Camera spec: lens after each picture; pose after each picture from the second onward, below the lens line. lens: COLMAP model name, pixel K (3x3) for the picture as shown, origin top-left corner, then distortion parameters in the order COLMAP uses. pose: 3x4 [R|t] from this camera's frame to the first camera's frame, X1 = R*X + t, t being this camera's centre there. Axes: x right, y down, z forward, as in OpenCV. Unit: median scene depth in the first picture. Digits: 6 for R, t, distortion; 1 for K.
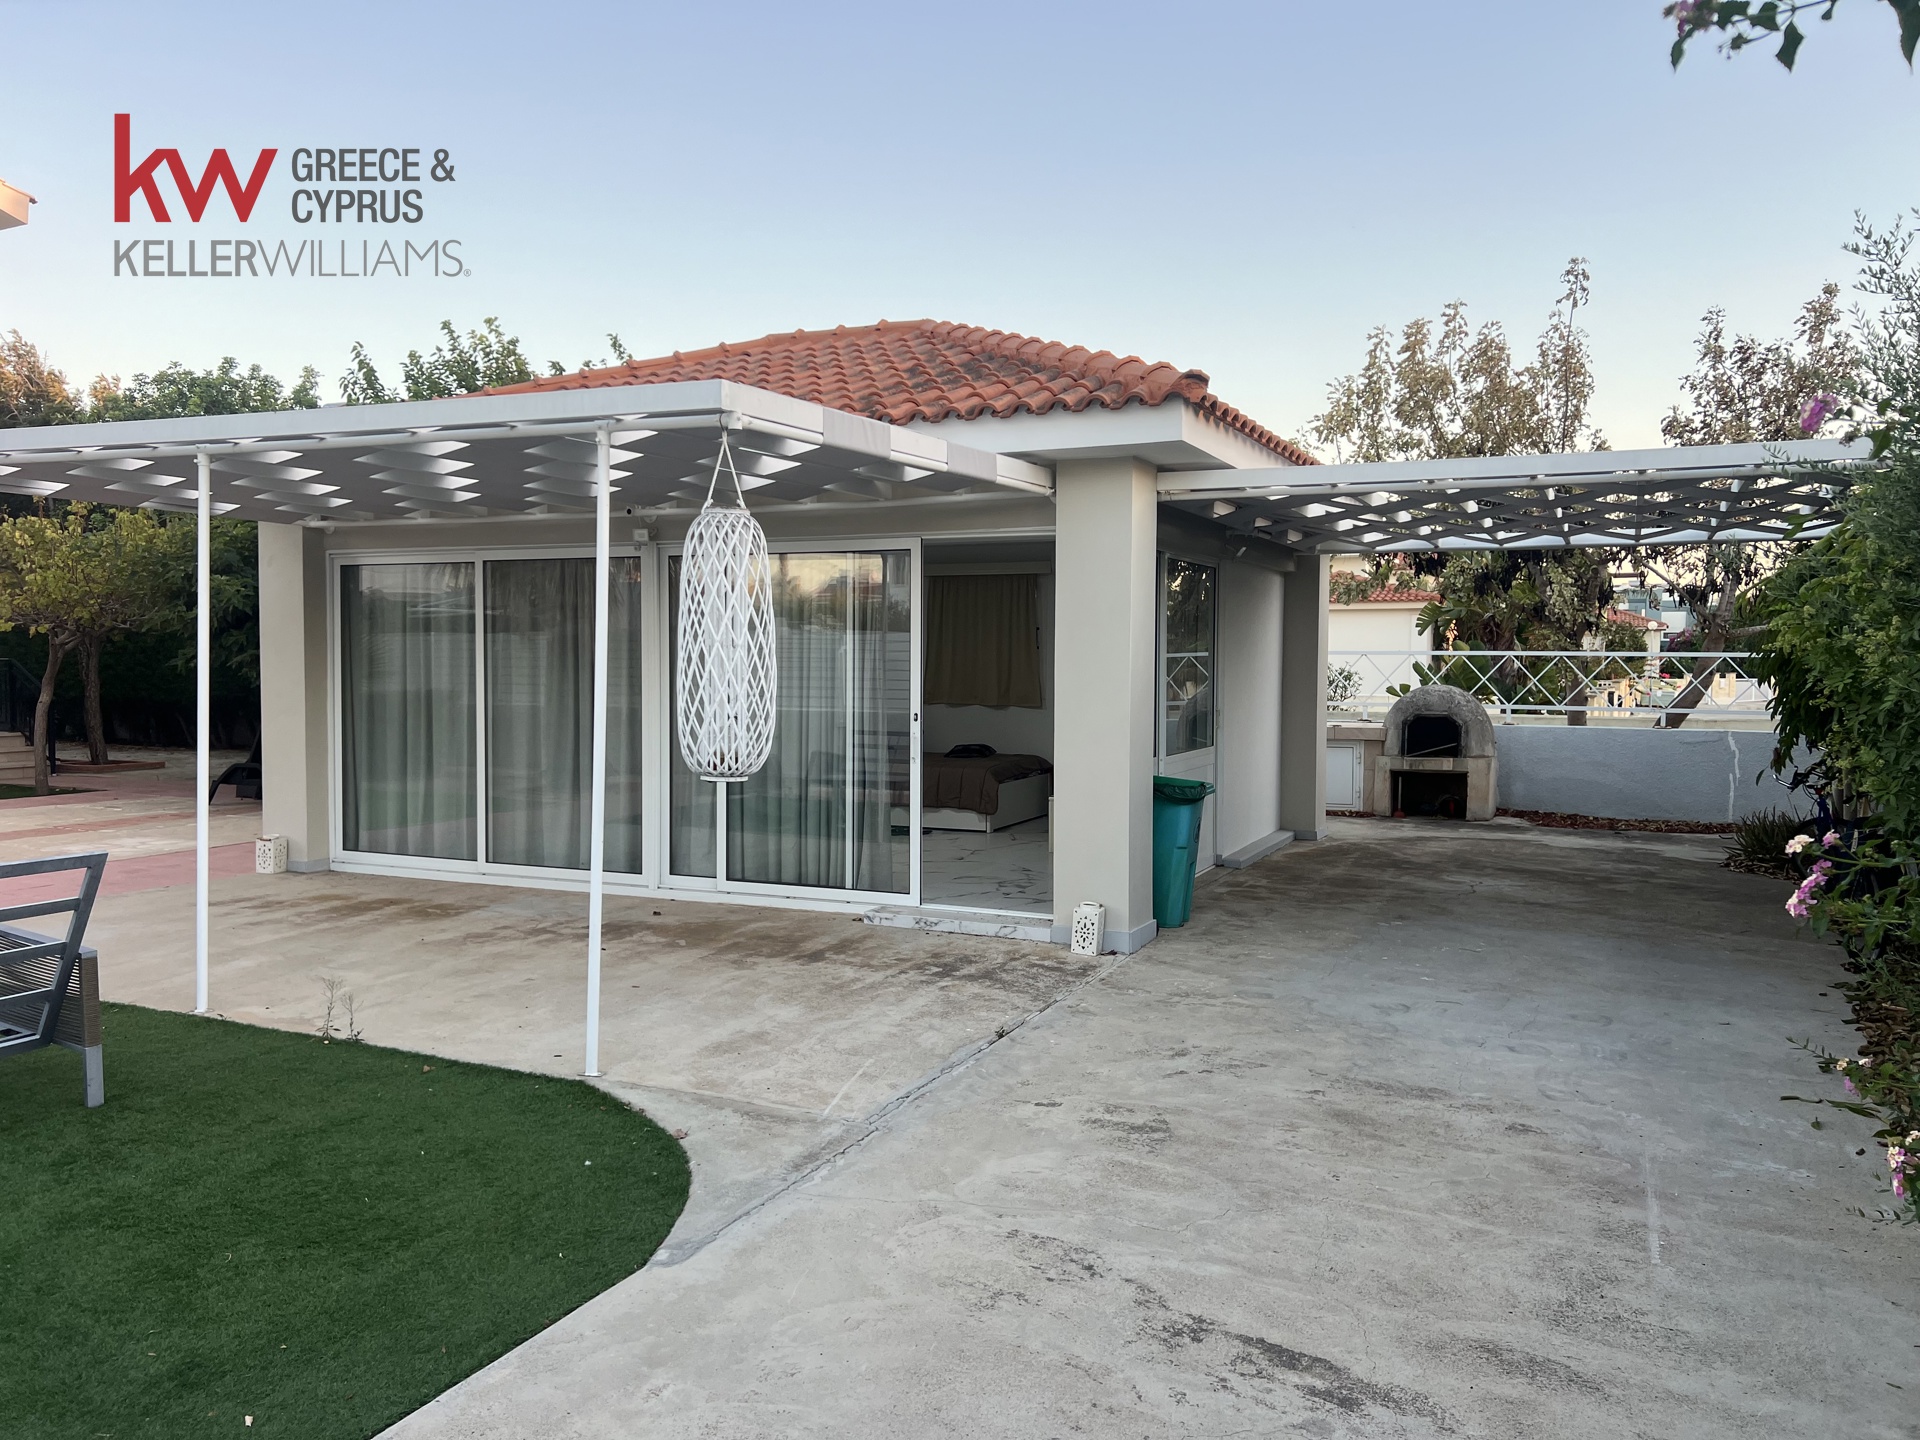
lens RADIAL K [[1448.8, 0, 972.0], [0, 1448.8, 723.0], [0, 0, 1]] dist [0.052667, -0.055977]
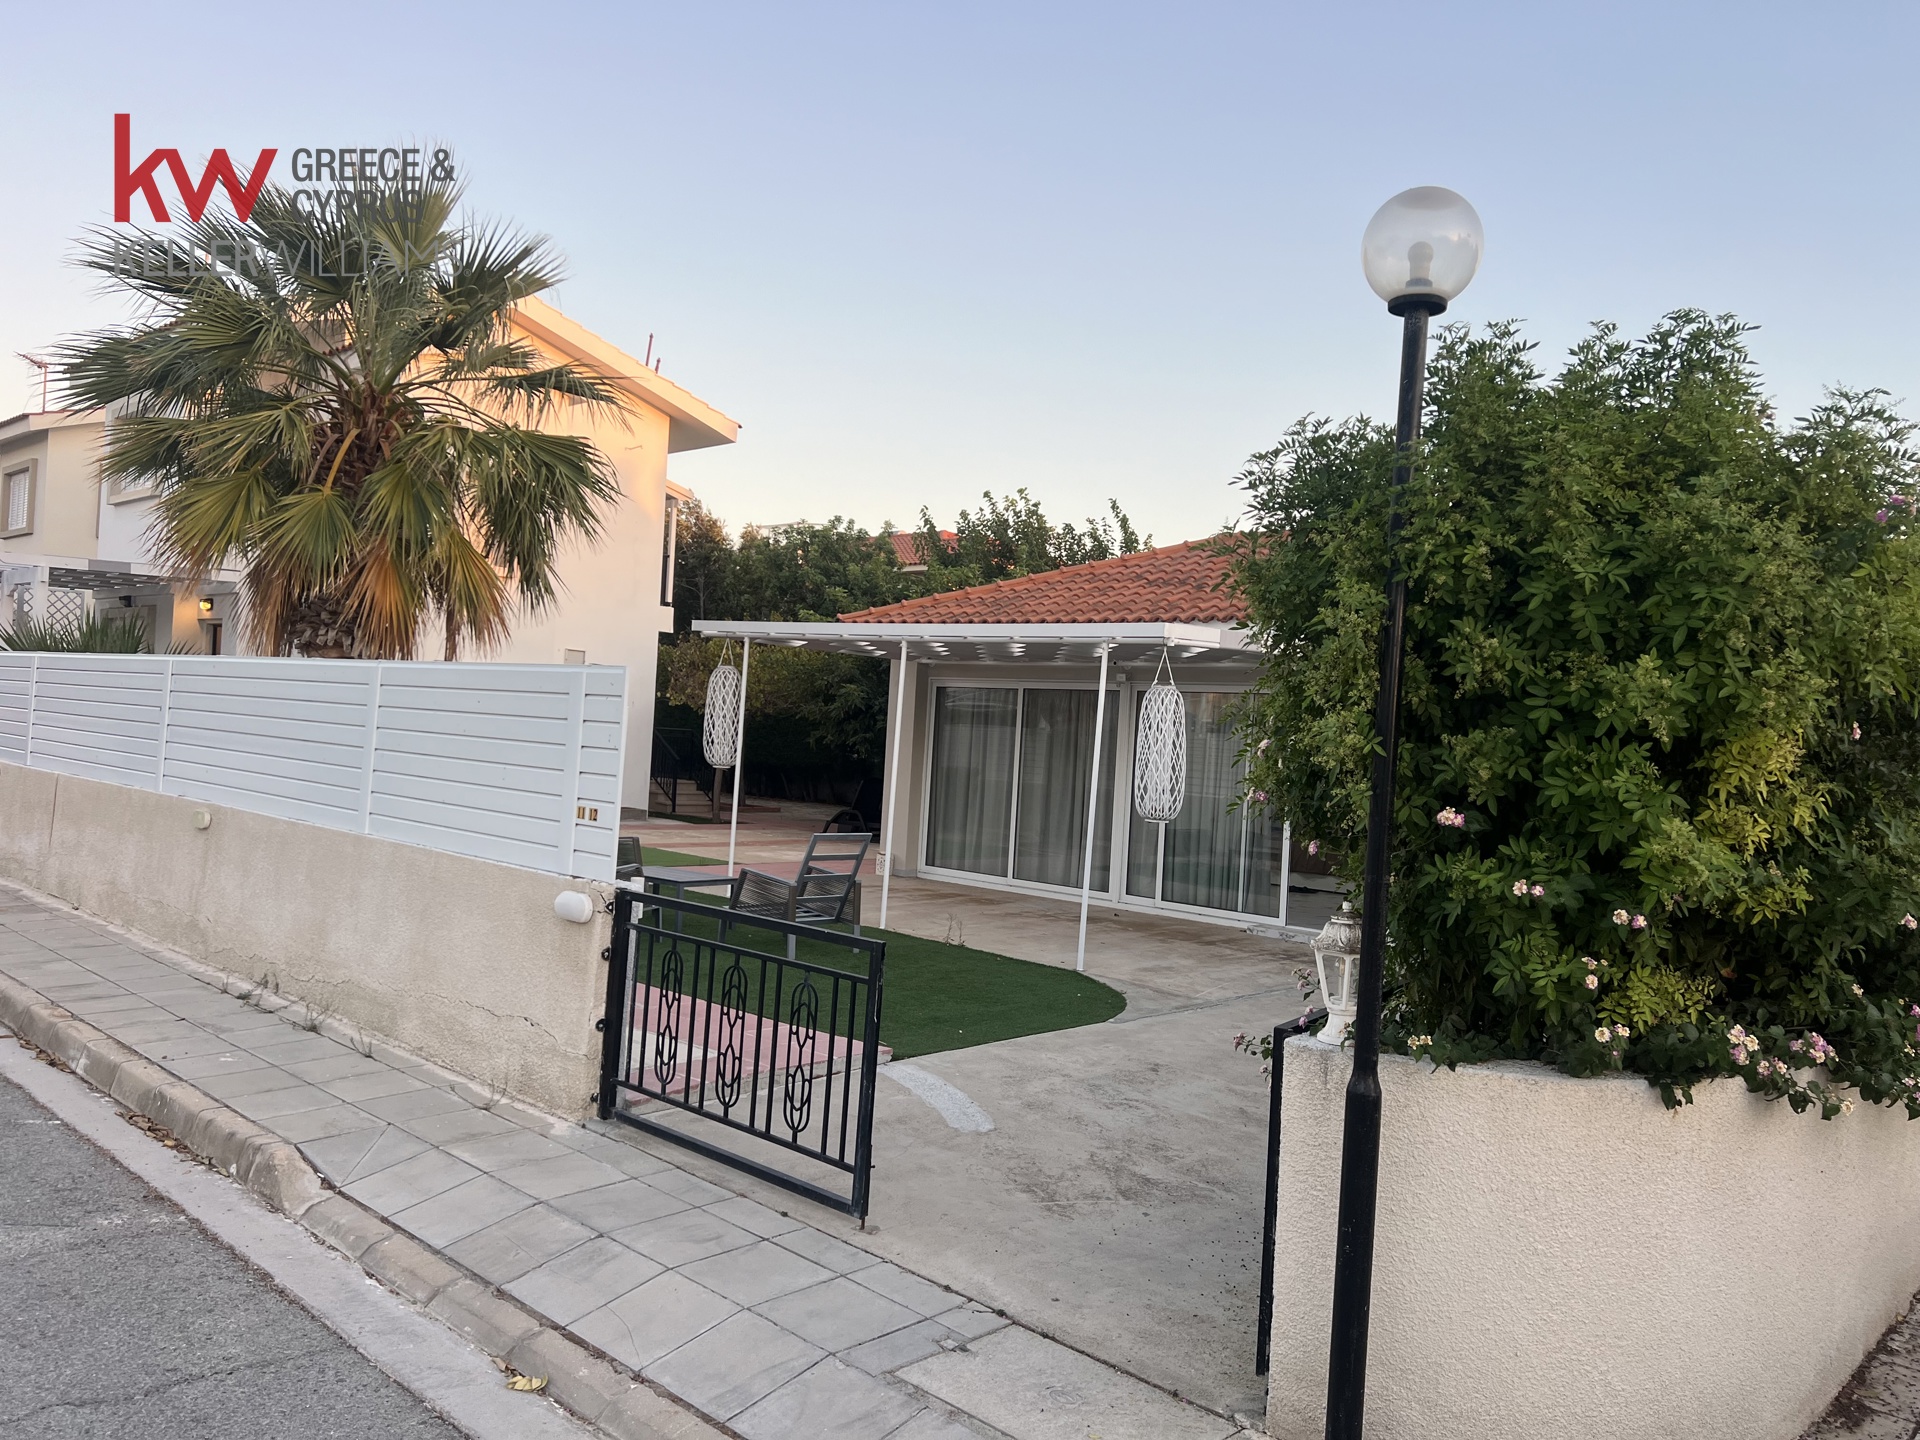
lens RADIAL K [[1448.8, 0, 969.8], [0, 1448.8, 724.7], [0, 0, 1]] dist [0.052667, -0.055977]
pose [[0.946790, 0.047411, -0.318342, 0.147961], [-0.067606, 0.996320, -0.052685, 0.020451], [0.314673, 0.071403, 0.946511, -0.664037]]
